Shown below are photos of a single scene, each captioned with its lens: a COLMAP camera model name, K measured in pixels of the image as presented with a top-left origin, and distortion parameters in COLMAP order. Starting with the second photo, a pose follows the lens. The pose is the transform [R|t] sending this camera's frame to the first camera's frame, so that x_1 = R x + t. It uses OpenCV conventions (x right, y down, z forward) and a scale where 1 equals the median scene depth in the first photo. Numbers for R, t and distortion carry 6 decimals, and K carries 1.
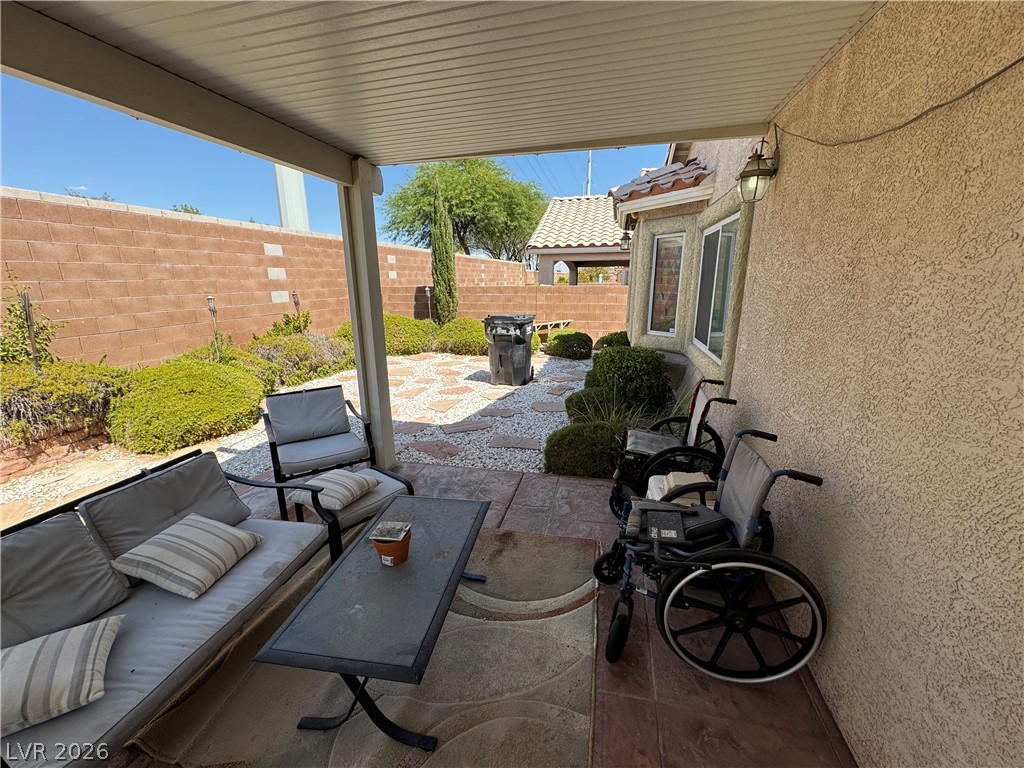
lens RADIAL K [[409.3, 0, 510.7], [0, 409.3, 384.0], [0, 0, 1]] dist [-0.003356, 0.000643]
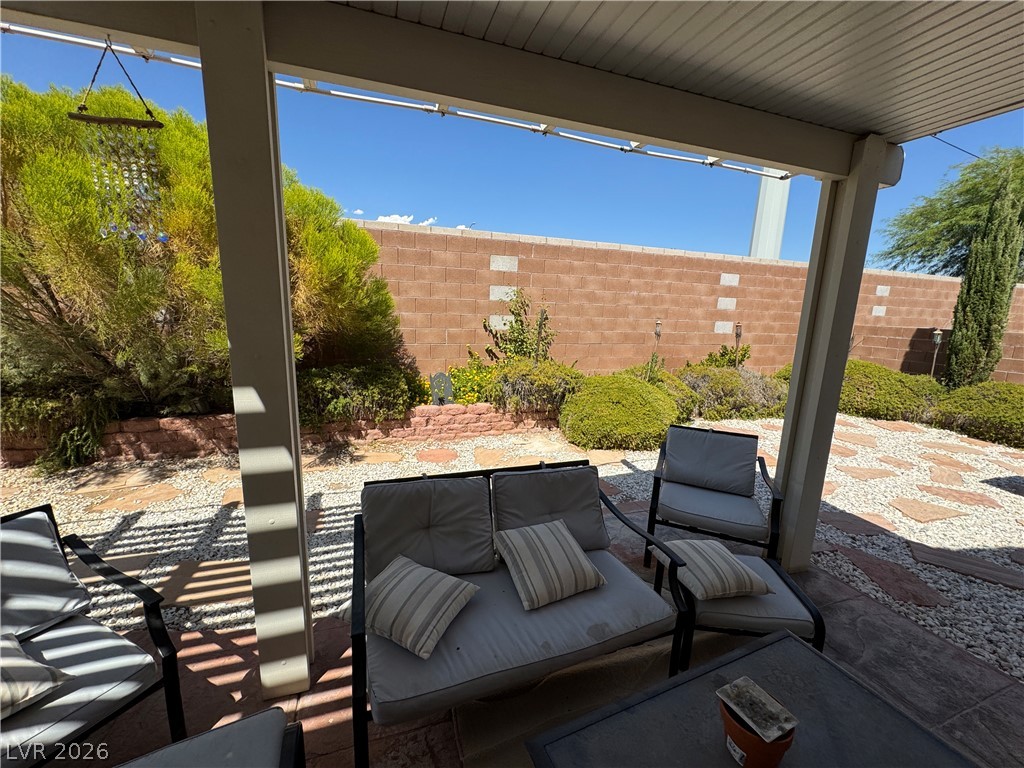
lens RADIAL K [[409.3, 0, 510.7], [0, 409.3, 384.0], [0, 0, 1]] dist [-0.003356, 0.000643]
pose [[0.542074, 0.181347, -0.820530, -0.032981], [-0.248031, 0.967463, 0.049962, -0.012335], [0.802893, 0.176434, 0.569416, 0.114009]]
